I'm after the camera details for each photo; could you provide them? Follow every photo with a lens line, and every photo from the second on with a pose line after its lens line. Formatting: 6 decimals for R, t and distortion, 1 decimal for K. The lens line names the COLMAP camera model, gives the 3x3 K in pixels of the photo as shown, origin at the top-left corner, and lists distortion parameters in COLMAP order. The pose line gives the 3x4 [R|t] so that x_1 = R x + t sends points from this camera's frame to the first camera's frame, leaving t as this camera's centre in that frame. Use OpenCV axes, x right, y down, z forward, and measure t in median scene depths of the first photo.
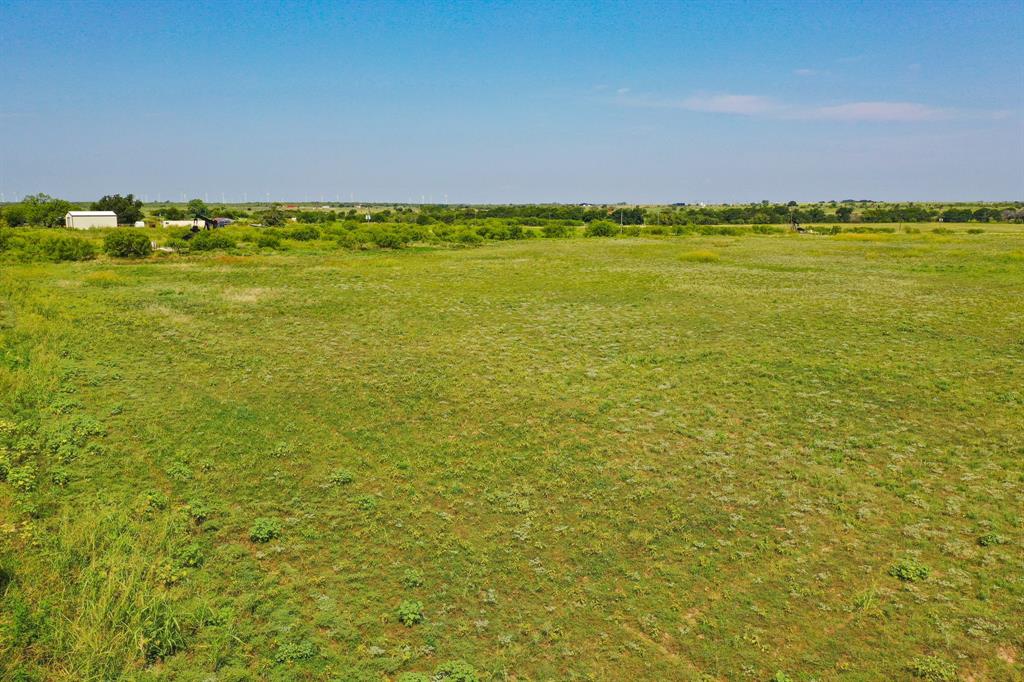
lens RADIAL K [[813.2, 0, 513.7], [0, 813.2, 340.8], [0, 0, 1]] dist [0.011657, -0.000052]
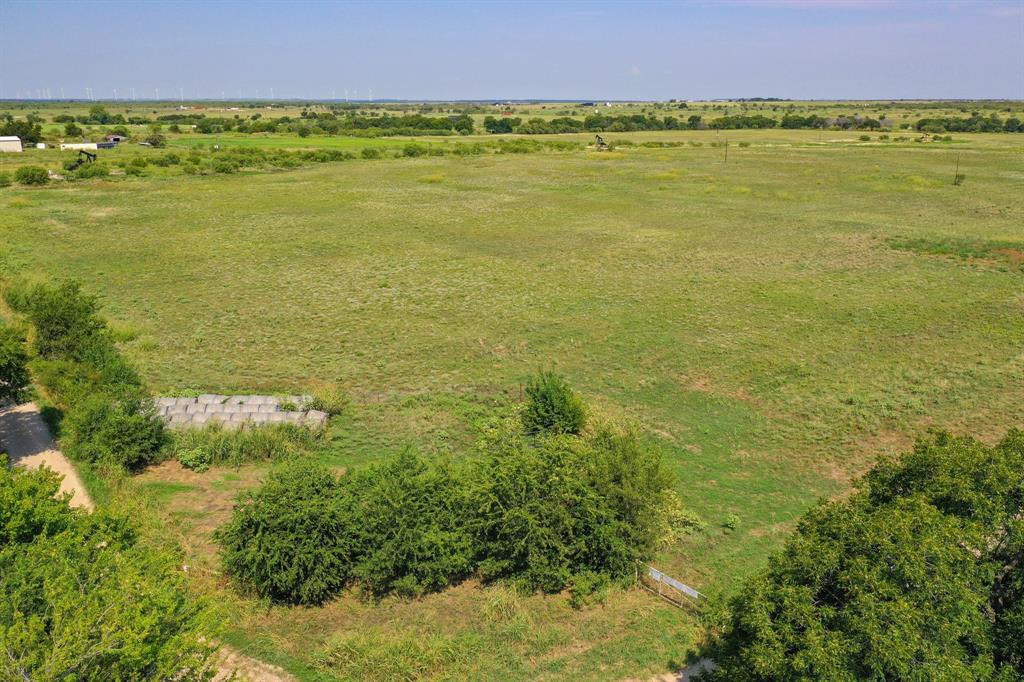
lens RADIAL K [[813.2, 0, 516.4], [0, 813.2, 341.3], [0, 0, 1]] dist [0.011657, -0.000052]
pose [[0.996578, -0.024379, 0.078986, 0.225279], [0.014433, 0.992161, 0.124130, 0.008838], [-0.081393, -0.122566, 0.989117, -0.464707]]
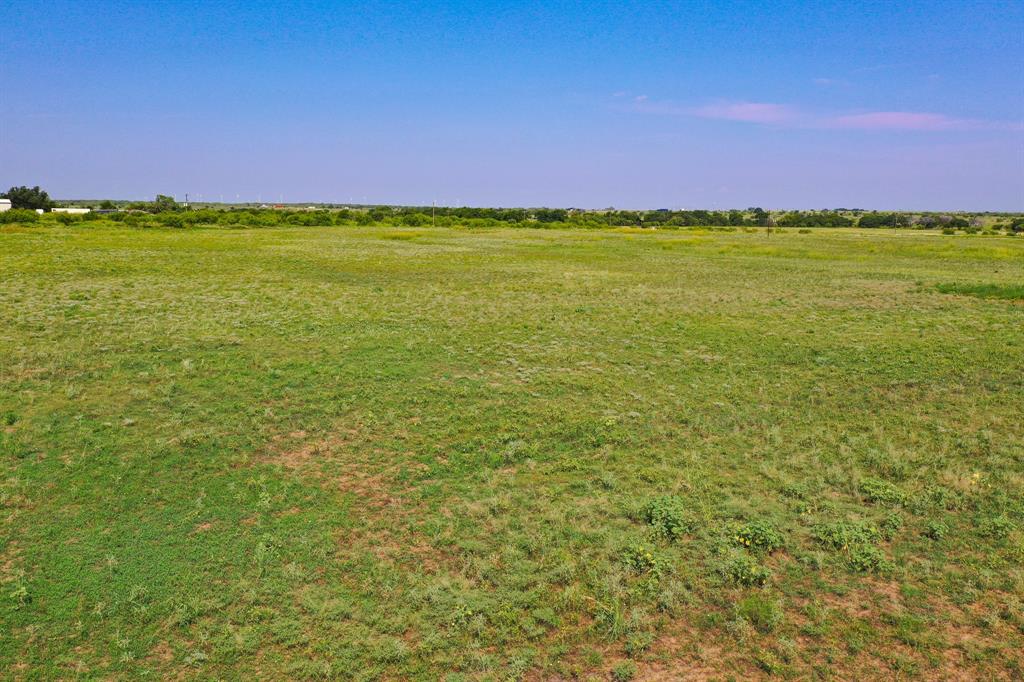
lens RADIAL K [[813.2, 0, 514.1], [0, 813.2, 344.9], [0, 0, 1]] dist [0.011657, -0.000052]
pose [[0.999615, 0.017778, -0.021324, 0.382369], [-0.017812, 0.999840, -0.001399, 0.058144], [0.021296, 0.001778, 0.999772, -0.240630]]
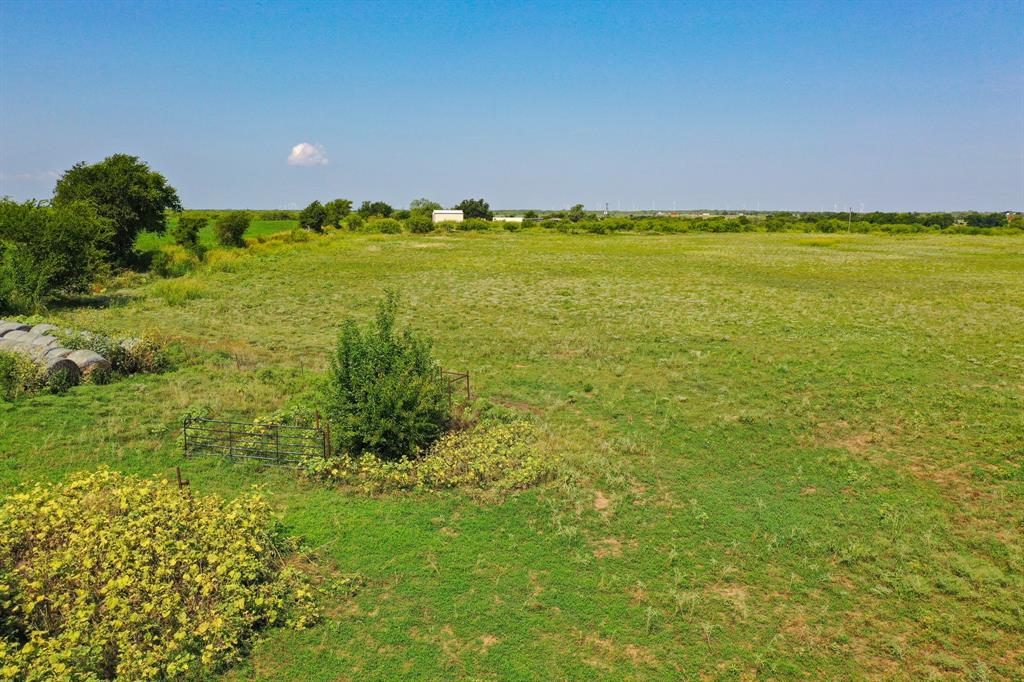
lens RADIAL K [[813.2, 0, 512.7], [0, 813.2, 337.4], [0, 0, 1]] dist [0.011657, -0.000052]
pose [[0.883084, 0.074655, -0.463238, 0.351344], [-0.081713, 0.996644, 0.004846, 0.063244], [0.462045, 0.033574, 0.886221, -0.269050]]
